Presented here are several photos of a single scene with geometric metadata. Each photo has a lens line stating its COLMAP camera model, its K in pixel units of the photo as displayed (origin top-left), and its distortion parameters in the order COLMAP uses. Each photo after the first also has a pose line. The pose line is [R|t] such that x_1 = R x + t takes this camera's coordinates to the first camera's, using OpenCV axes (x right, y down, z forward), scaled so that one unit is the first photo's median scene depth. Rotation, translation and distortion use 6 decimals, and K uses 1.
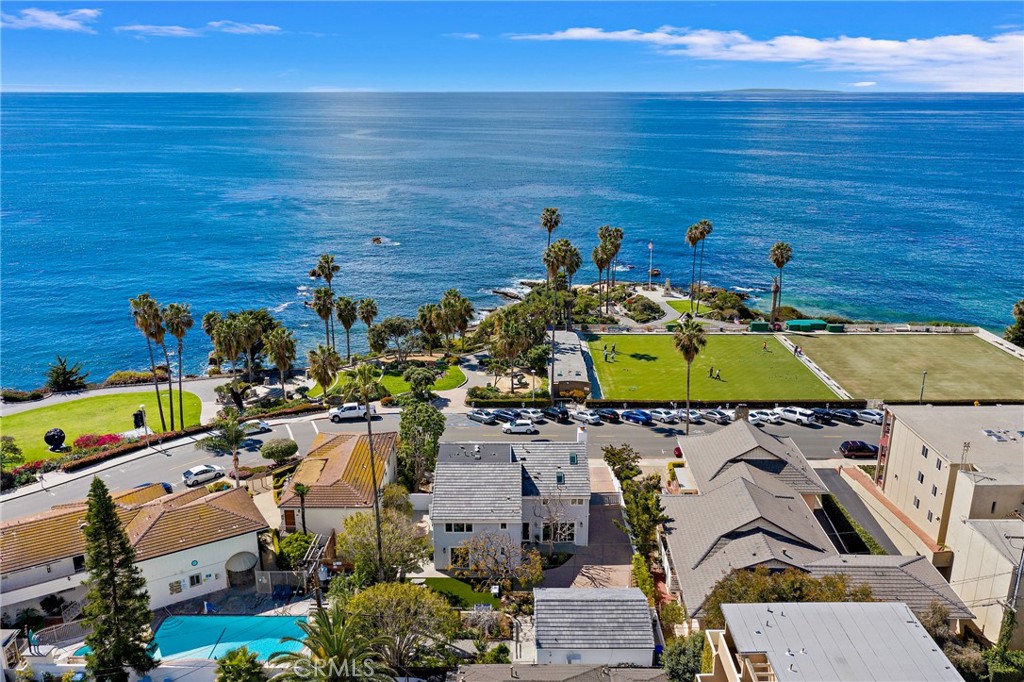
lens RADIAL K [[810.2, 0, 505.0], [0, 810.2, 351.1], [0, 0, 1]] dist [-0.000647, -0.001979]
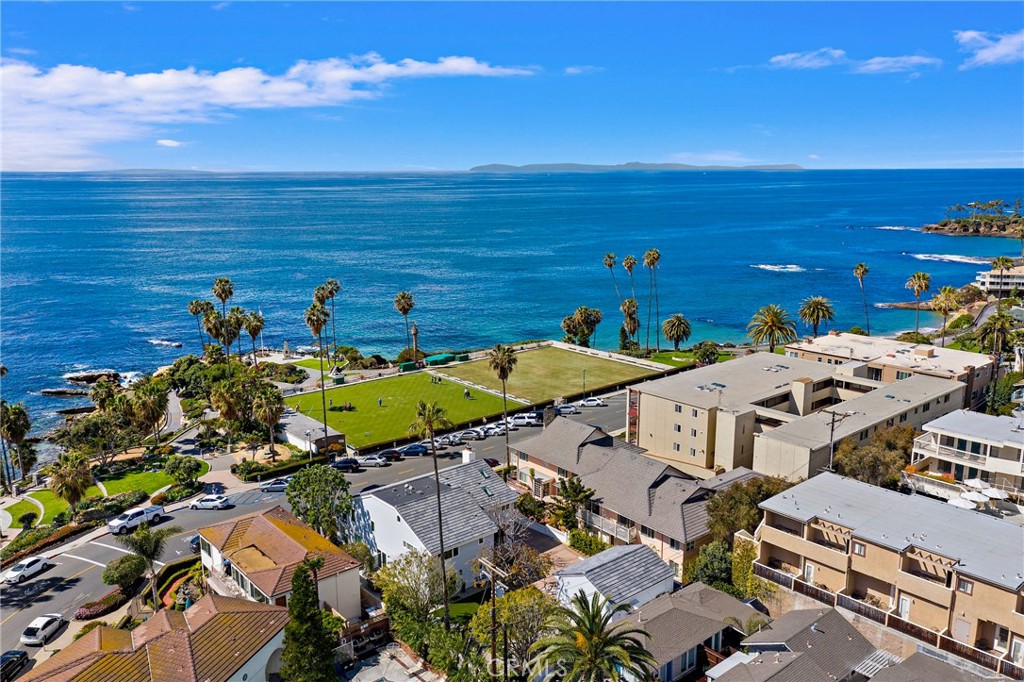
lens RADIAL K [[810.2, 0, 503.7], [0, 810.2, 342.2], [0, 0, 1]] dist [-0.000647, -0.001979]
pose [[0.760967, -0.137338, 0.634088, -0.415836], [0.201543, 0.979026, -0.029822, -0.004582], [-0.616692, 0.150489, 0.772686, 0.064929]]
